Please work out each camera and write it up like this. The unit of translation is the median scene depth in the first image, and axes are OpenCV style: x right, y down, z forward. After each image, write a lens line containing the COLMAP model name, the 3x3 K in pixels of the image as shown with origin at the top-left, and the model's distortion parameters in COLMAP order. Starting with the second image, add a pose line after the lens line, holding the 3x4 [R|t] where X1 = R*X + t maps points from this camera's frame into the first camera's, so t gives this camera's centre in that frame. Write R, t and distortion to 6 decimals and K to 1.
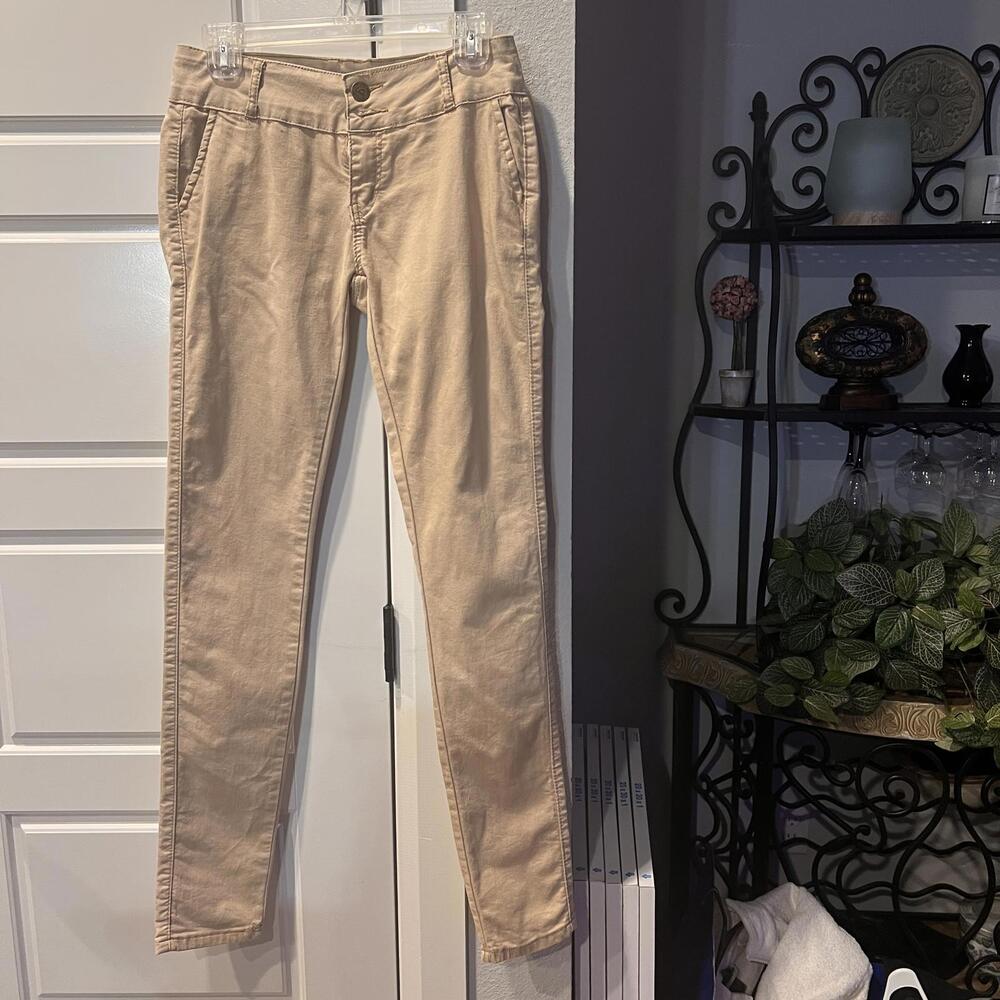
lens RADIAL K [[1056.1, 0, 499.2], [0, 1056.1, 506.3], [0, 0, 1]] dist [0.006787, 0.000000]
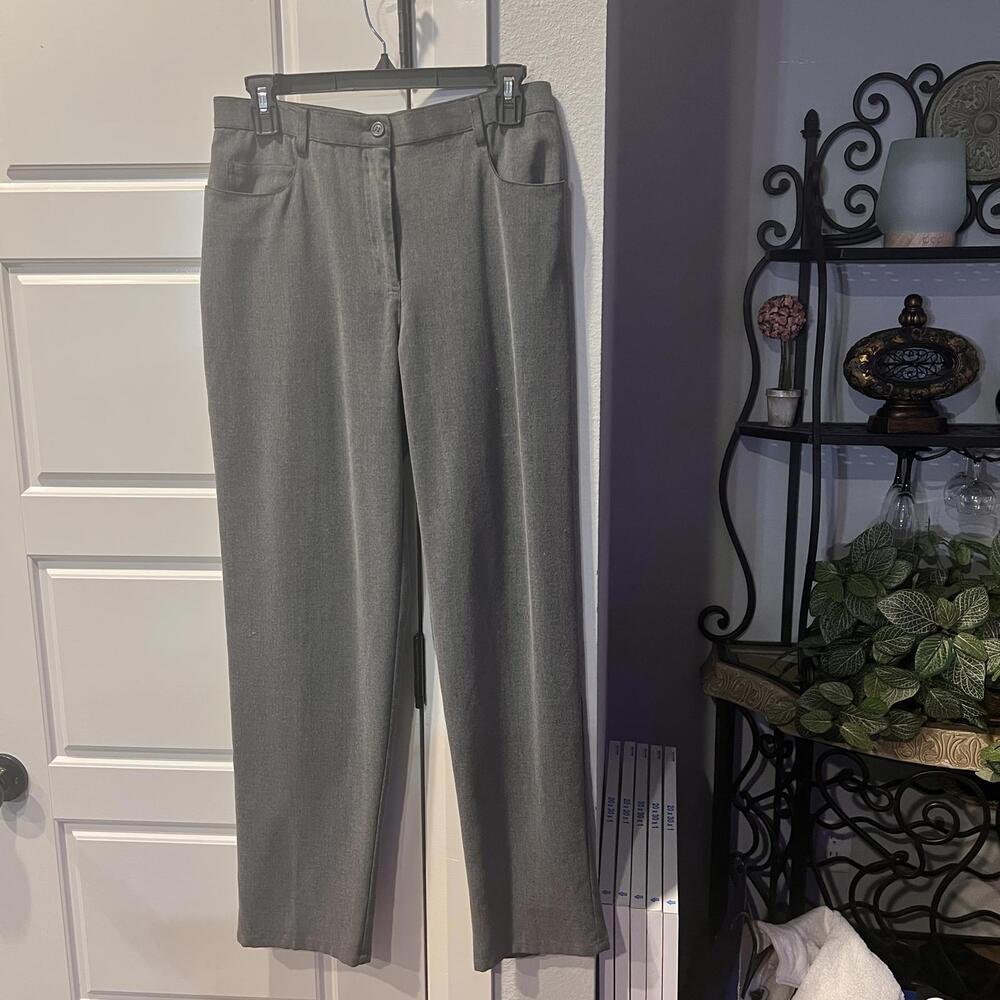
lens RADIAL K [[1056.1, 0, 502.4], [0, 1056.1, 506.9], [0, 0, 1]] dist [0.006787, 0.000000]
pose [[0.997898, 0.015757, -0.062866, 0.025033], [-0.014796, 0.999767, 0.015729, -0.031149], [0.063099, -0.014766, 0.997898, -0.013414]]
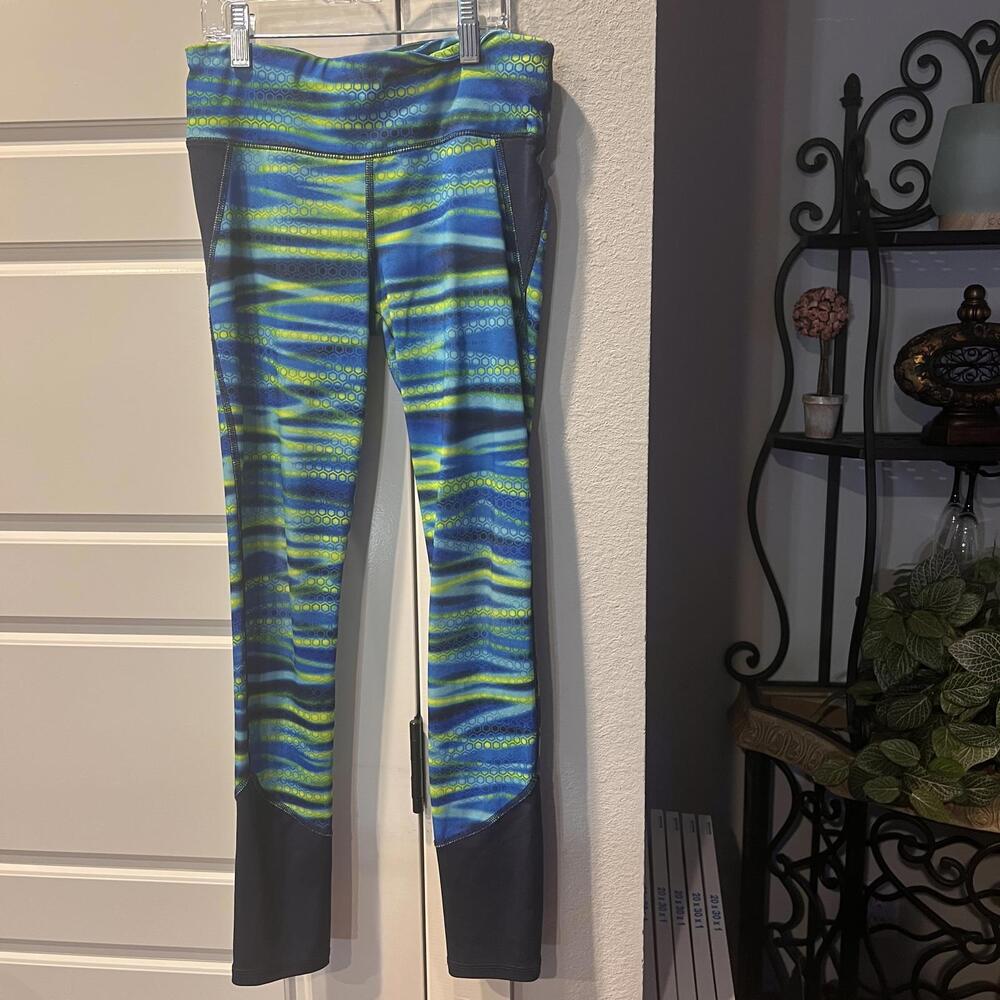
lens RADIAL K [[1056.1, 0, 502.7], [0, 1056.1, 499.1], [0, 0, 1]] dist [0.006787, 0.000000]
pose [[0.999324, 0.002479, -0.036676, -0.006400], [-0.002163, 0.999960, 0.008647, -0.052409], [0.036696, -0.008561, 0.999290, 0.125706]]
